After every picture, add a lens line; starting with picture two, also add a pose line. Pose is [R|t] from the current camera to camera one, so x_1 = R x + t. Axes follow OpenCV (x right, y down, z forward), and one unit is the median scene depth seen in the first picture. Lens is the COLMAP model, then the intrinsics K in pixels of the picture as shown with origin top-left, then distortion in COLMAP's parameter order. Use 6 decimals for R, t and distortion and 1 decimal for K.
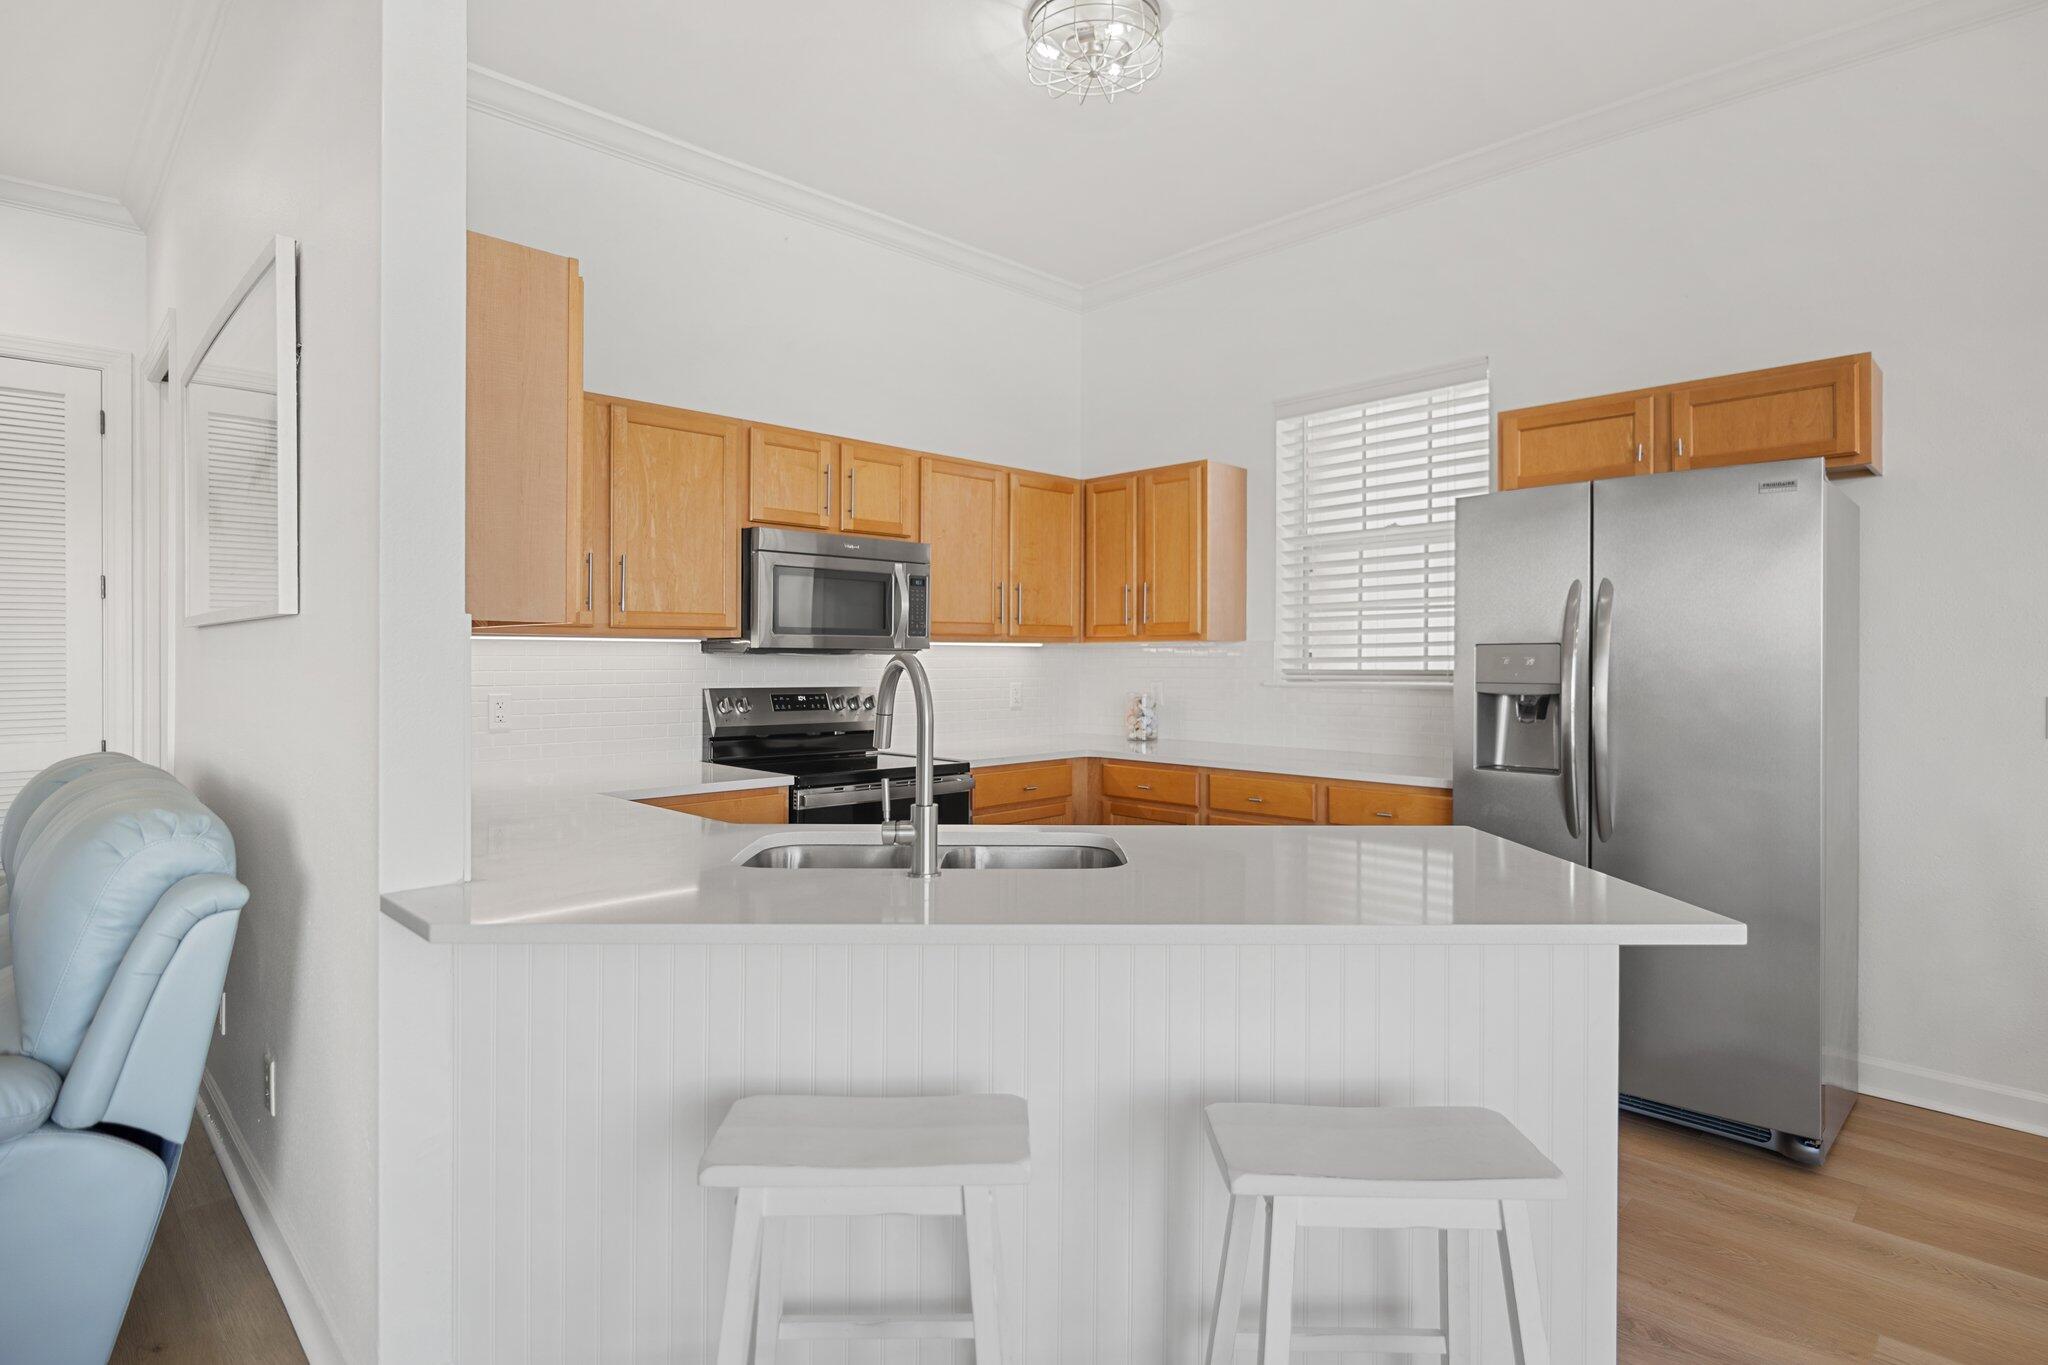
lens RADIAL K [[1047.5, 0, 1016.4], [0, 1047.5, 663.3], [0, 0, 1]] dist [-0.008004, 0.001091]
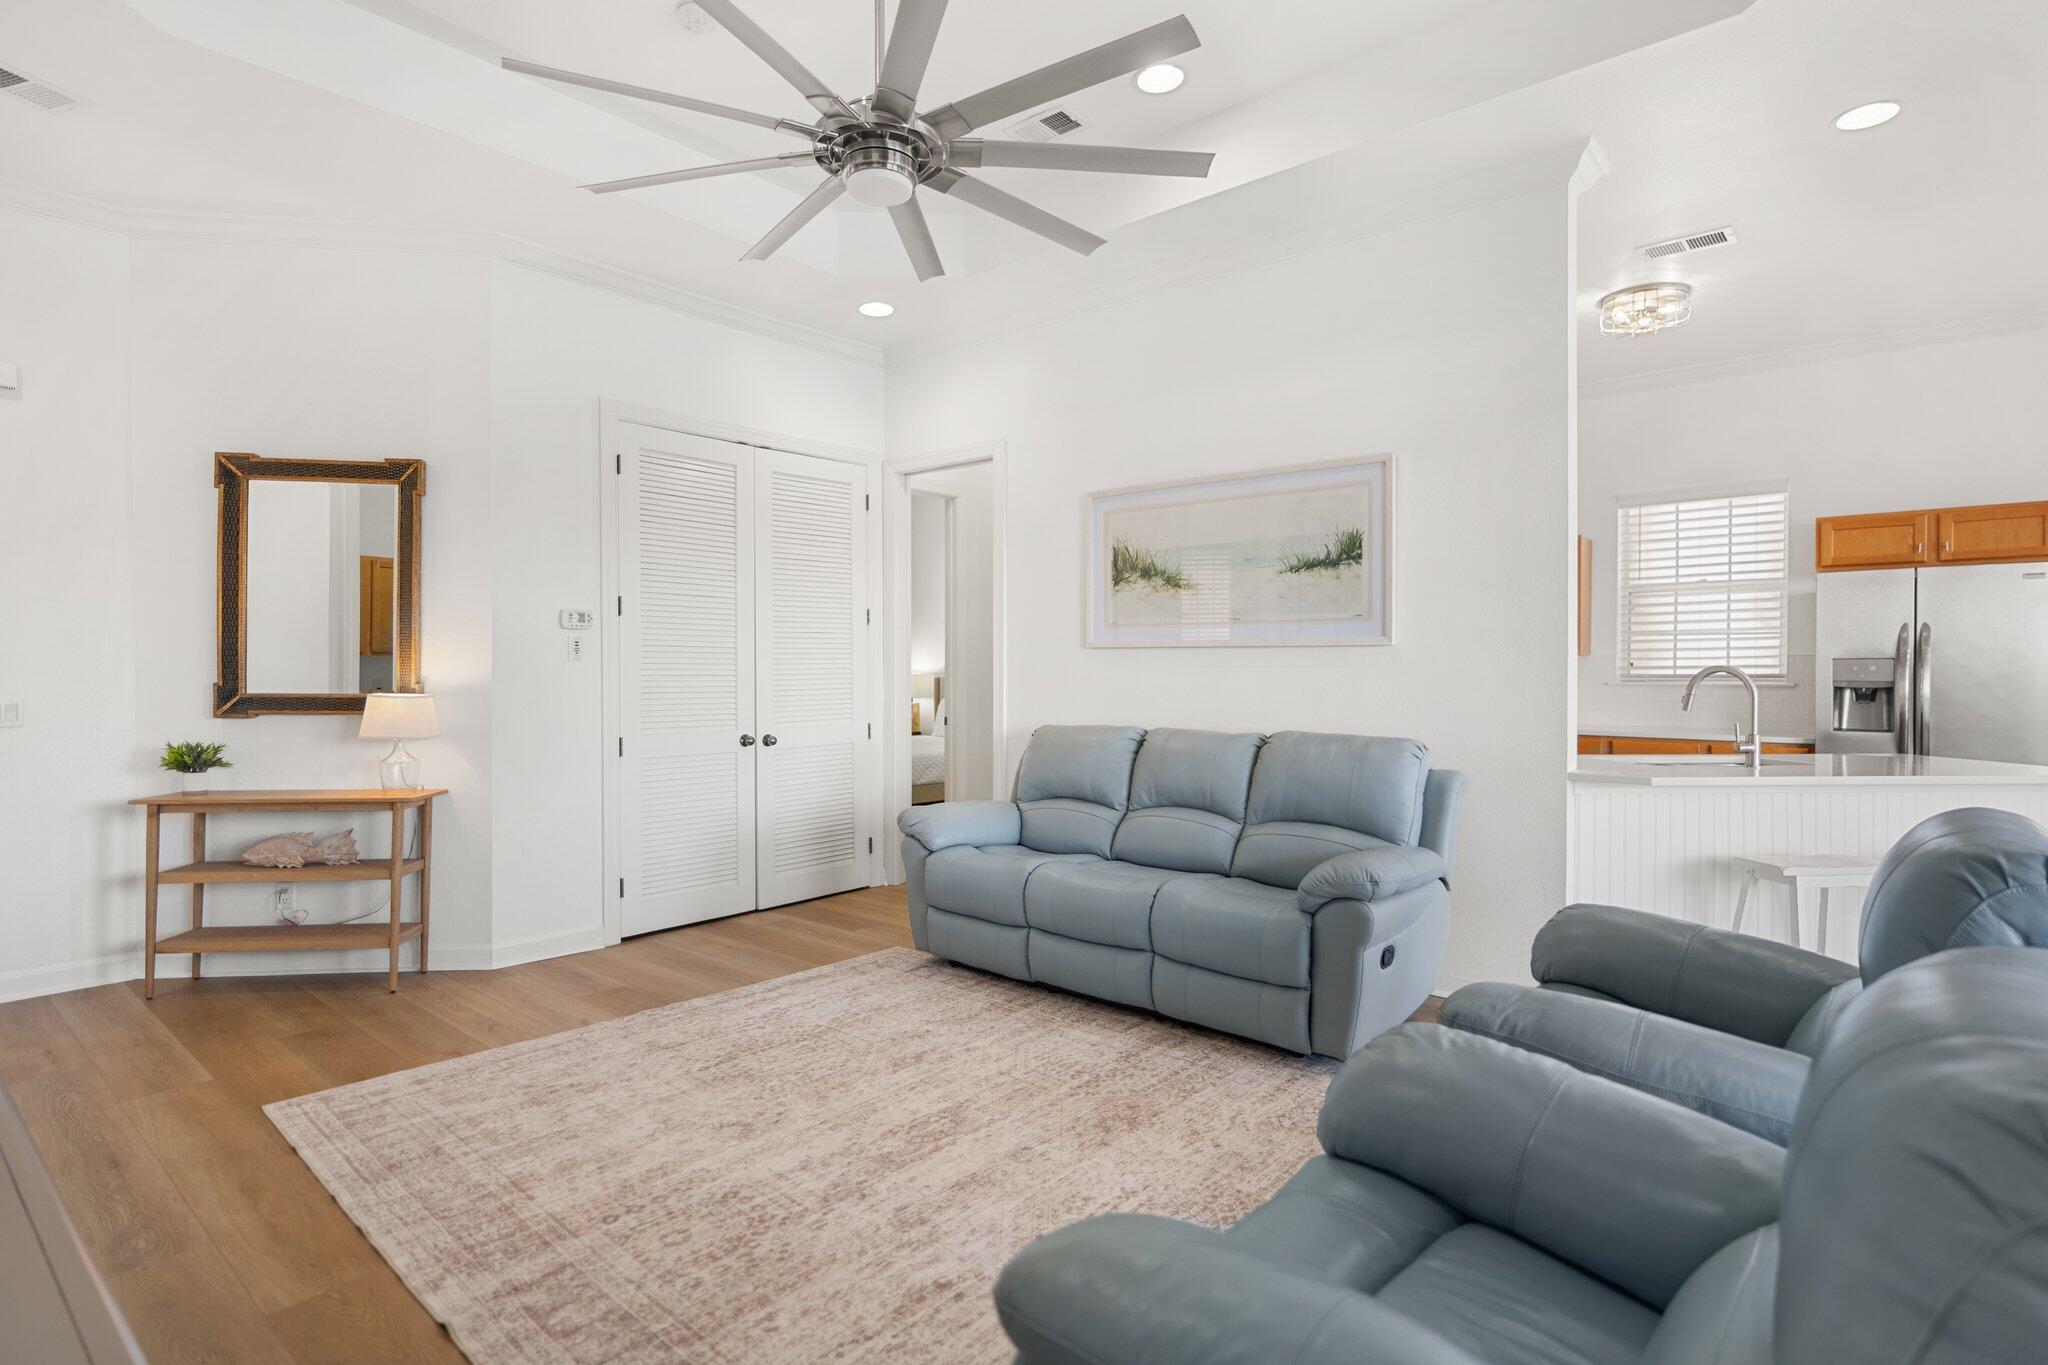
lens RADIAL K [[1047.5, 0, 1016.4], [0, 1047.5, 663.3], [0, 0, 1]] dist [-0.008004, 0.001091]
pose [[0.997005, 0.001048, 0.077331, -0.810216], [-0.000481, 0.999973, -0.007357, 0.001594], [-0.077337, 0.007298, 0.996978, -0.473250]]
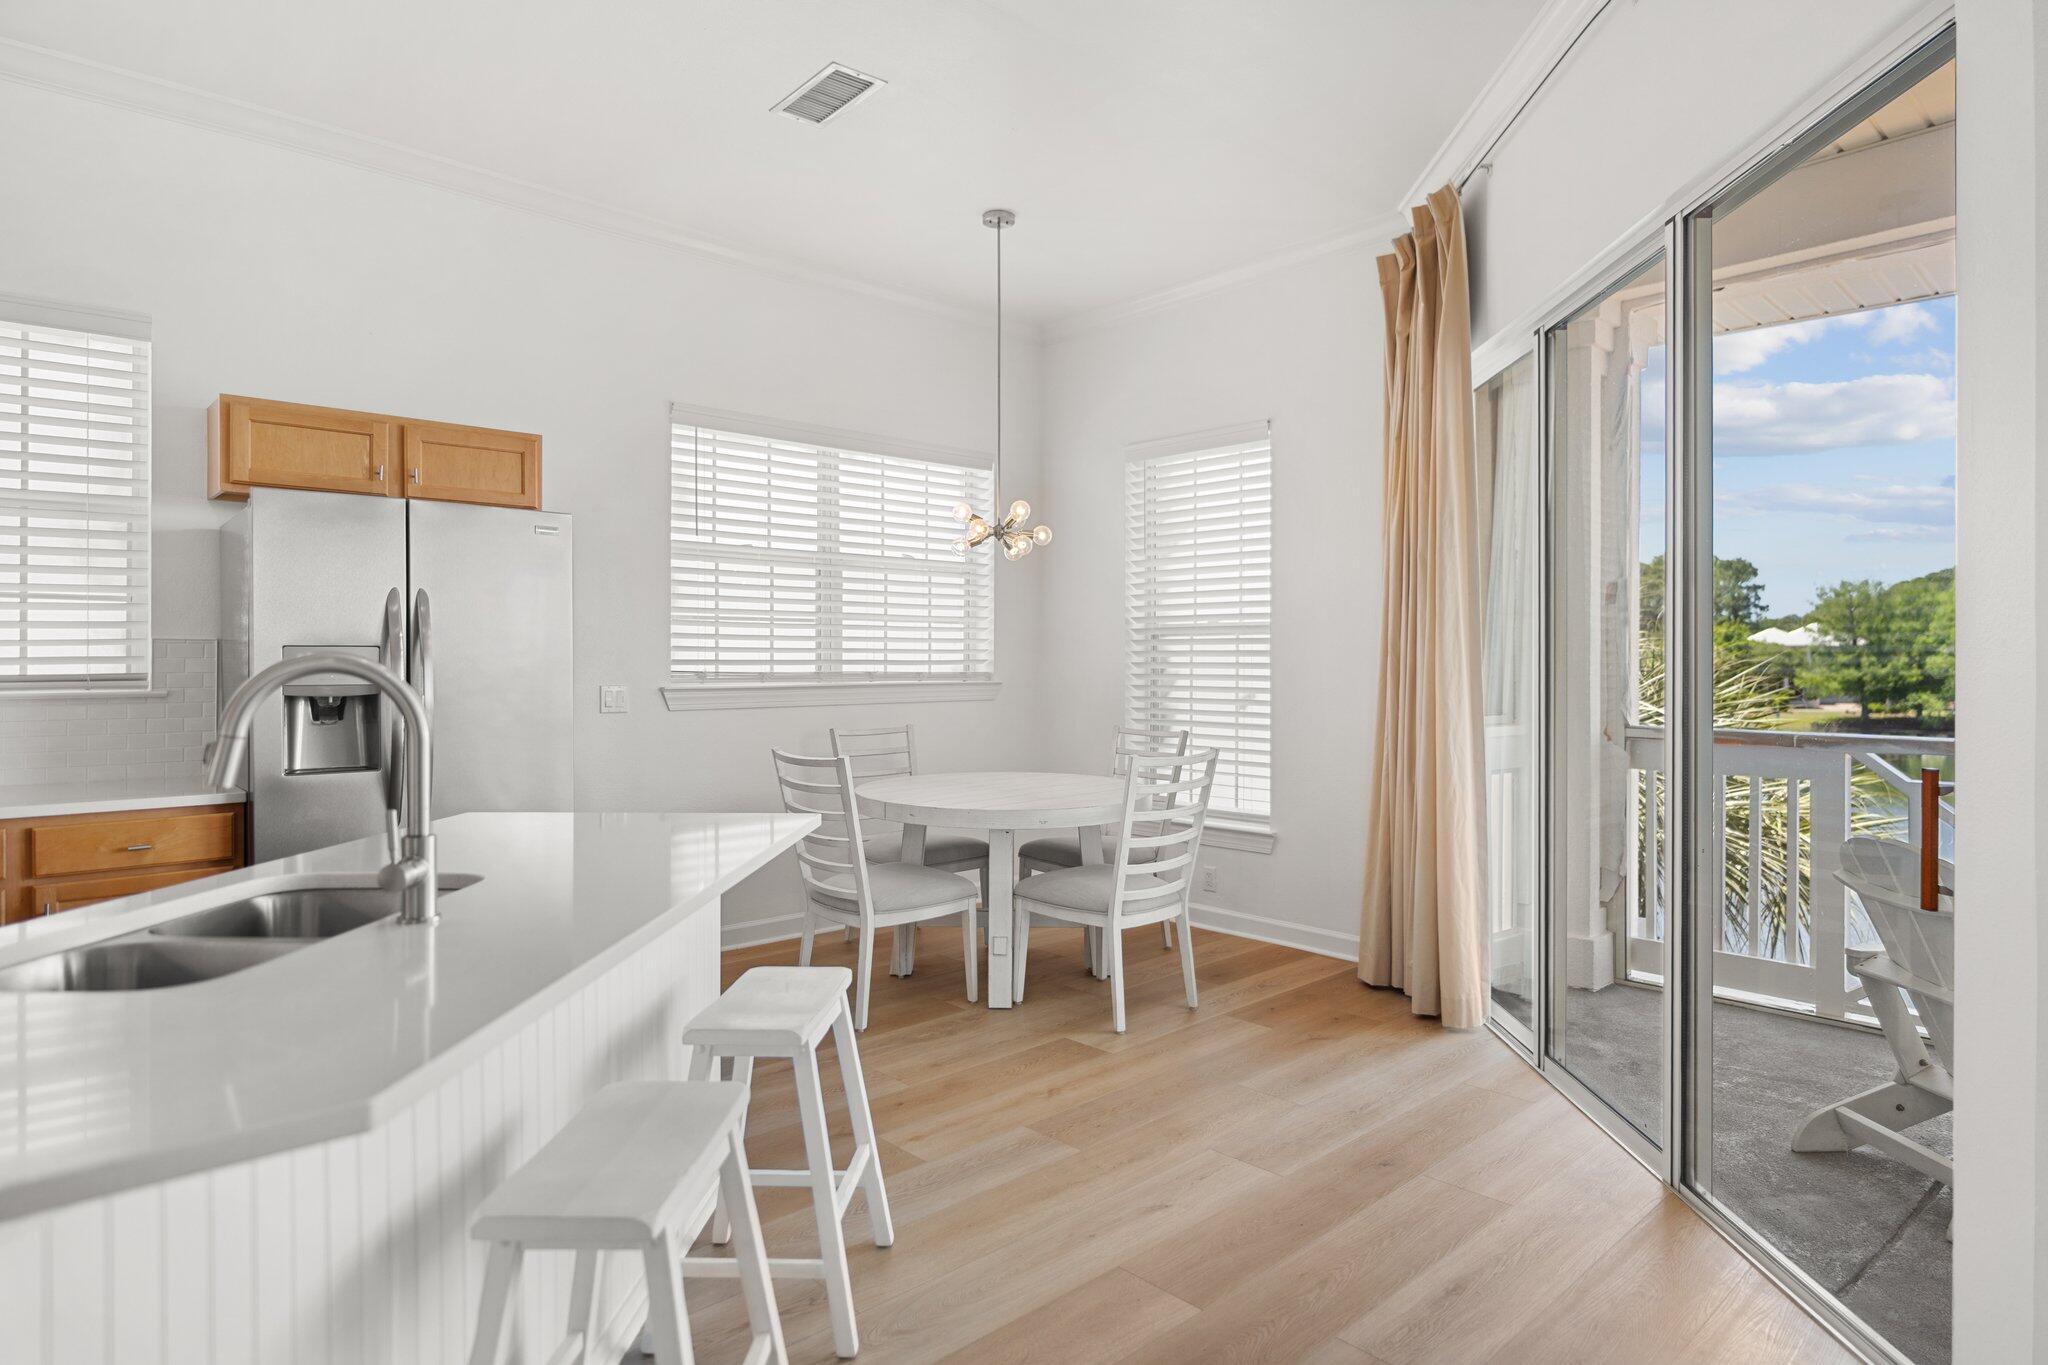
lens RADIAL K [[1126.7, 0, 1013.6], [0, 1126.7, 670.5], [0, 0, 1]] dist [-0.002663, -0.000320]
pose [[0.046409, -0.006131, 0.998904, -0.435898], [0.004262, 0.999973, 0.005940, 0.000680], [-0.998913, 0.003982, 0.046434, 0.225967]]
